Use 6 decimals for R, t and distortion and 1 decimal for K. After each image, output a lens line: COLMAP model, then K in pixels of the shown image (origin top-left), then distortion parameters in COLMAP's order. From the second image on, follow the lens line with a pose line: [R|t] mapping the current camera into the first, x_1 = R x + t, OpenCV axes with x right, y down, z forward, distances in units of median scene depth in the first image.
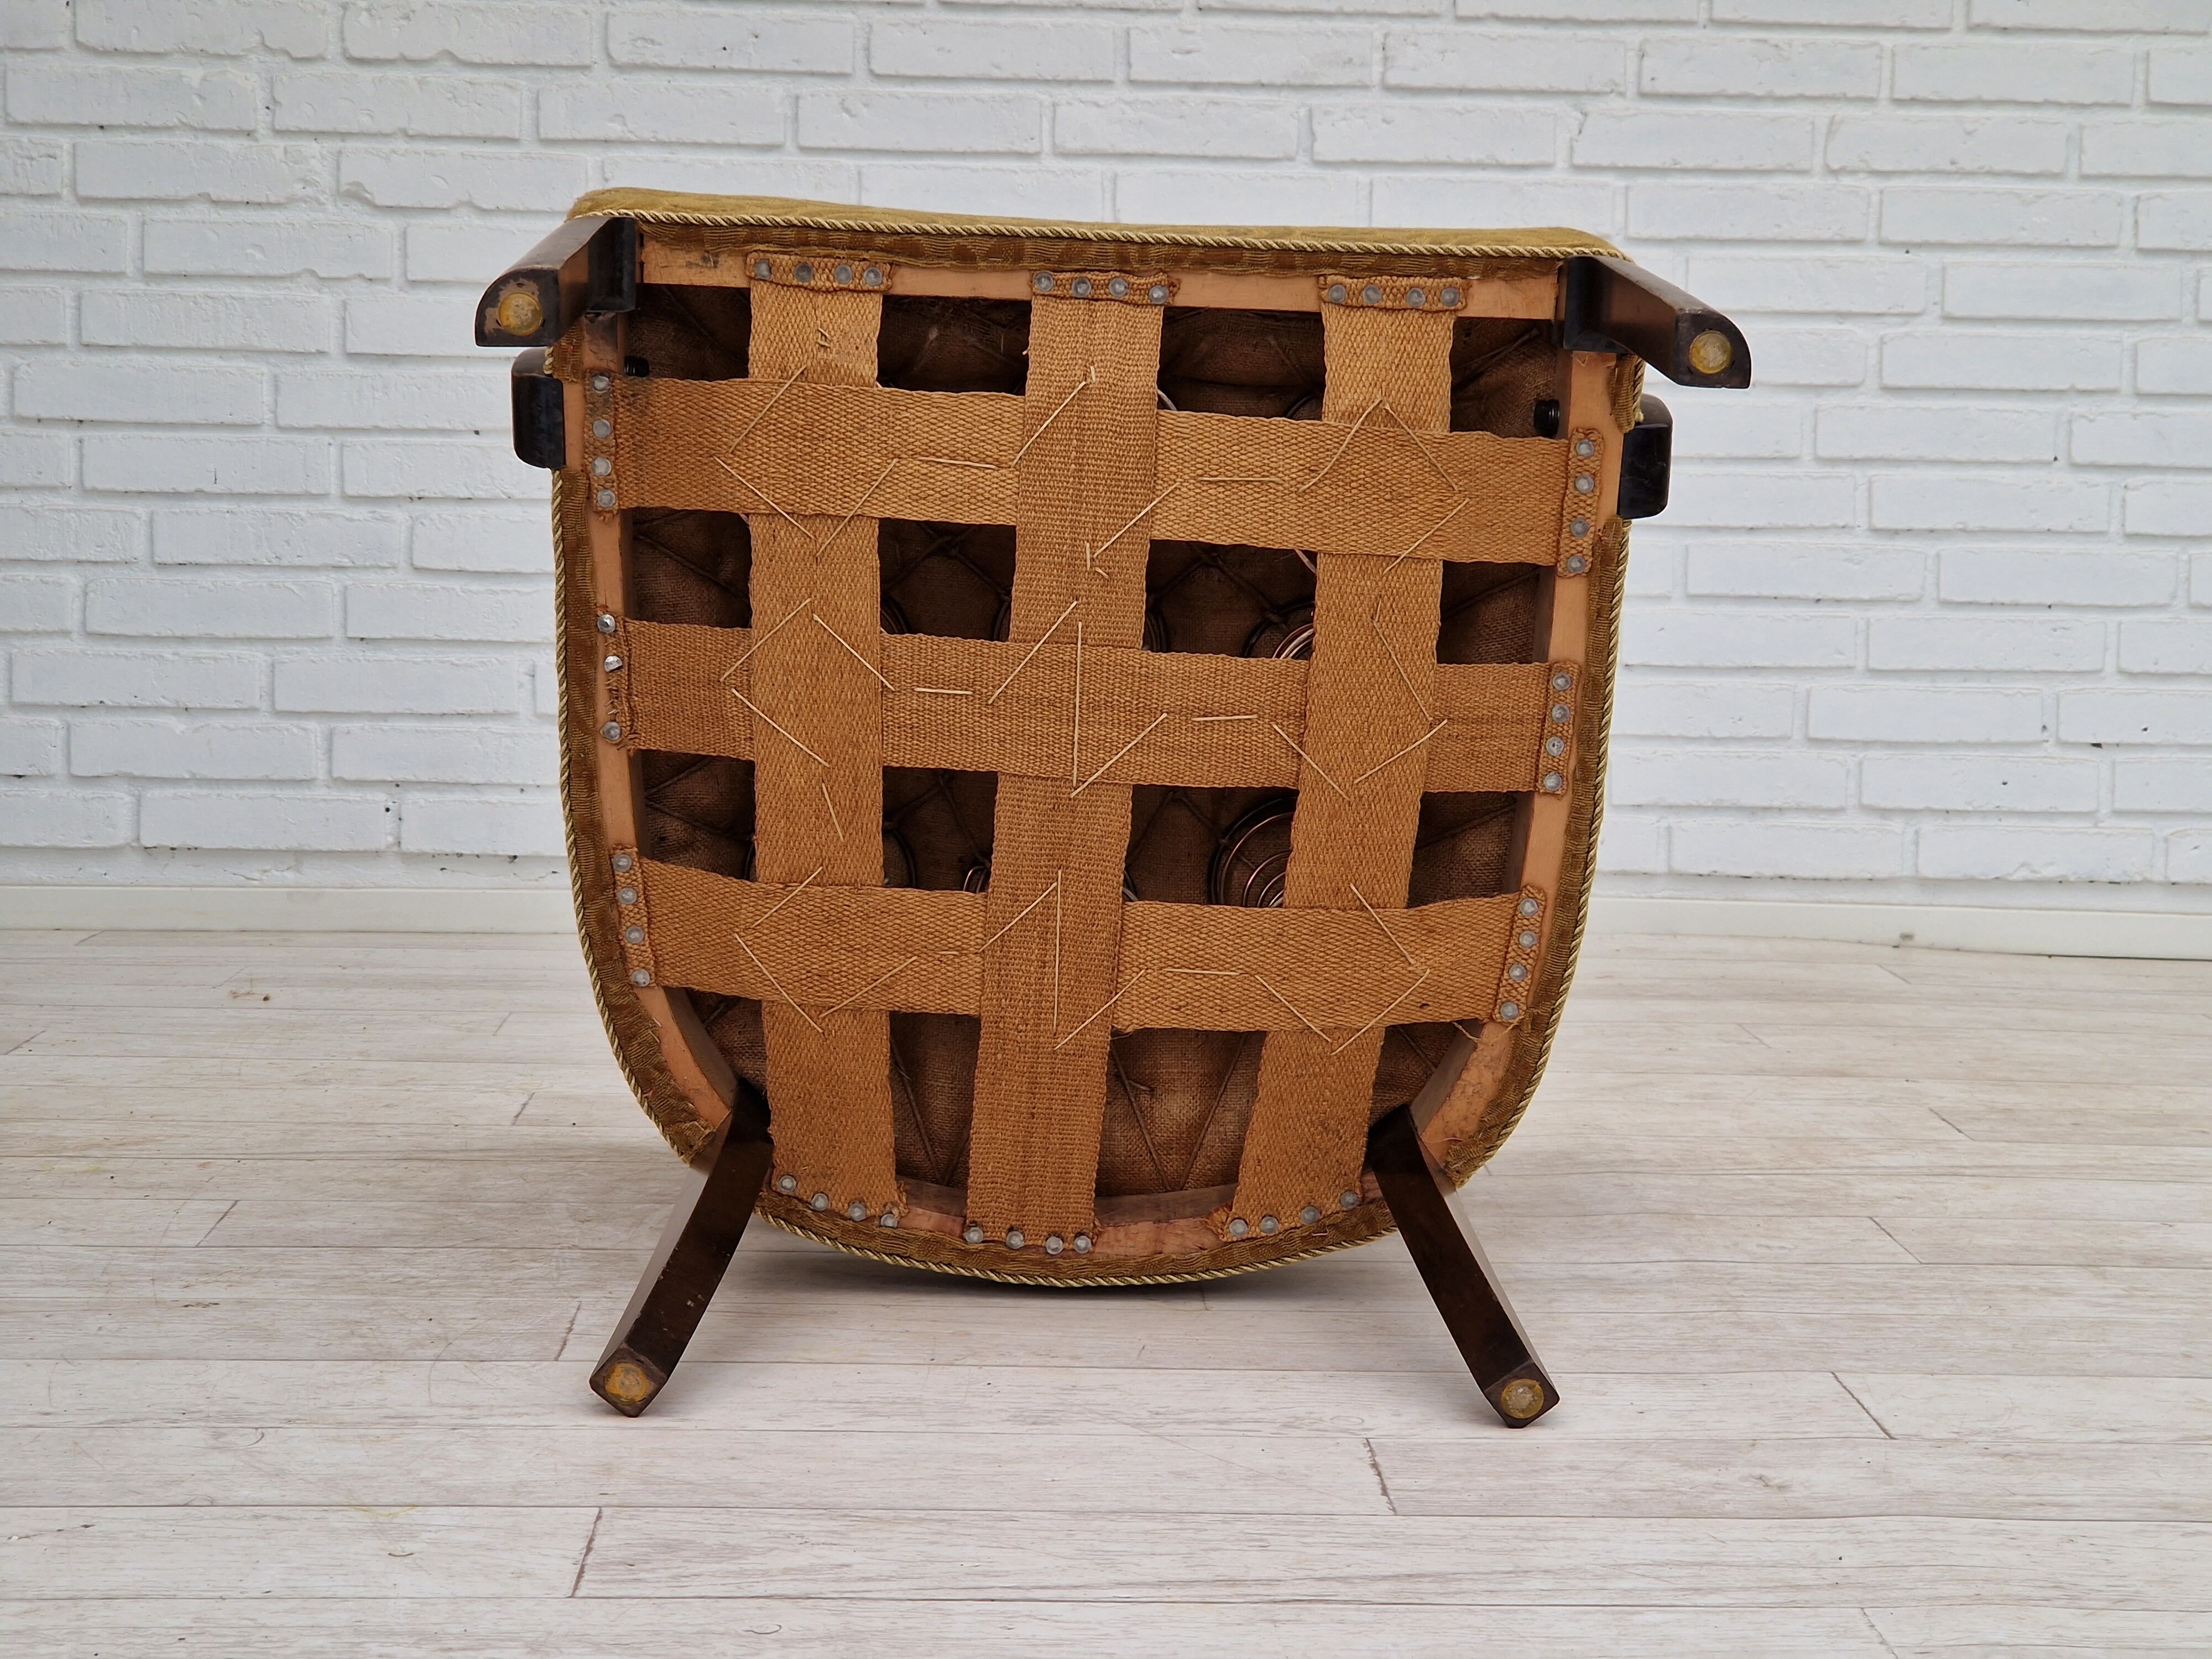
lens RADIAL K [[4307.3, 0, 1142.6], [0, 4307.3, 890.6], [0, 0, 1]] dist [0.089021, -0.102278]
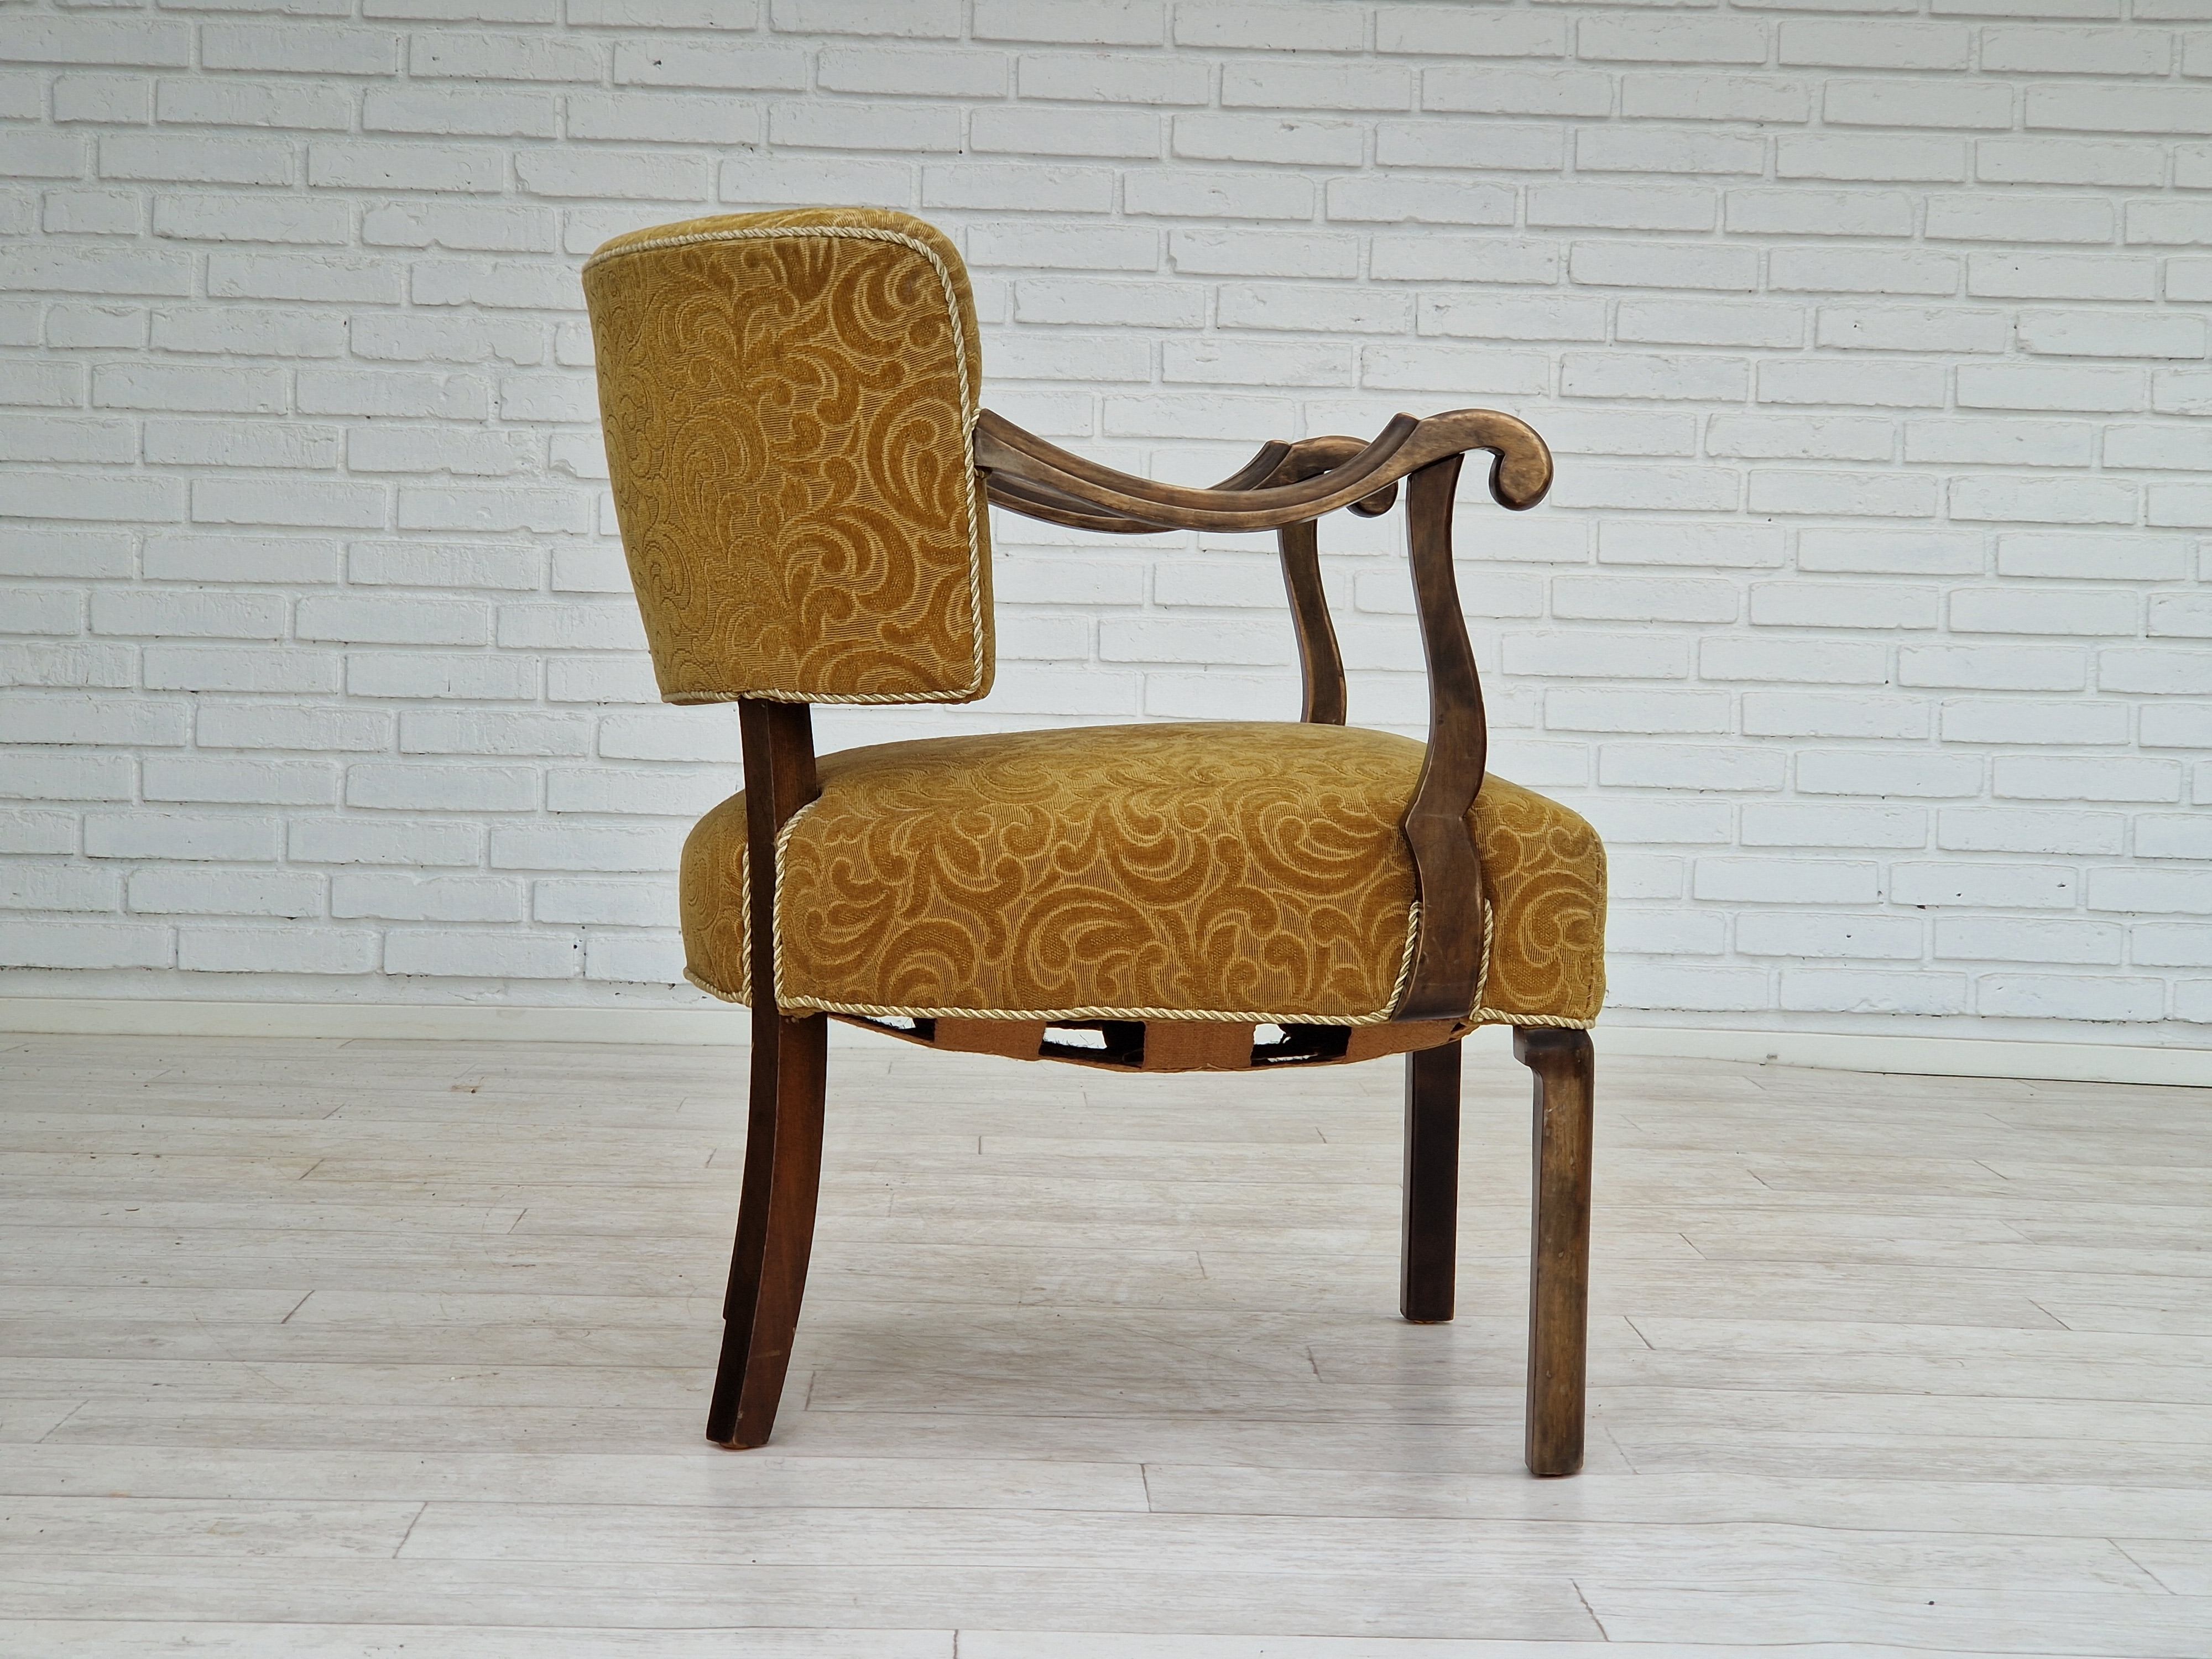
lens RADIAL K [[4404.8, 0, 1106.0], [0, 4404.8, 829.5], [0, 0, 1]] dist [0.003329, 0.592999]
pose [[0.999837, 0.007793, -0.016309, 0.002539], [-0.008657, 0.998525, -0.053601, 0.015657], [0.015867, 0.053733, 0.998429, -0.303657]]
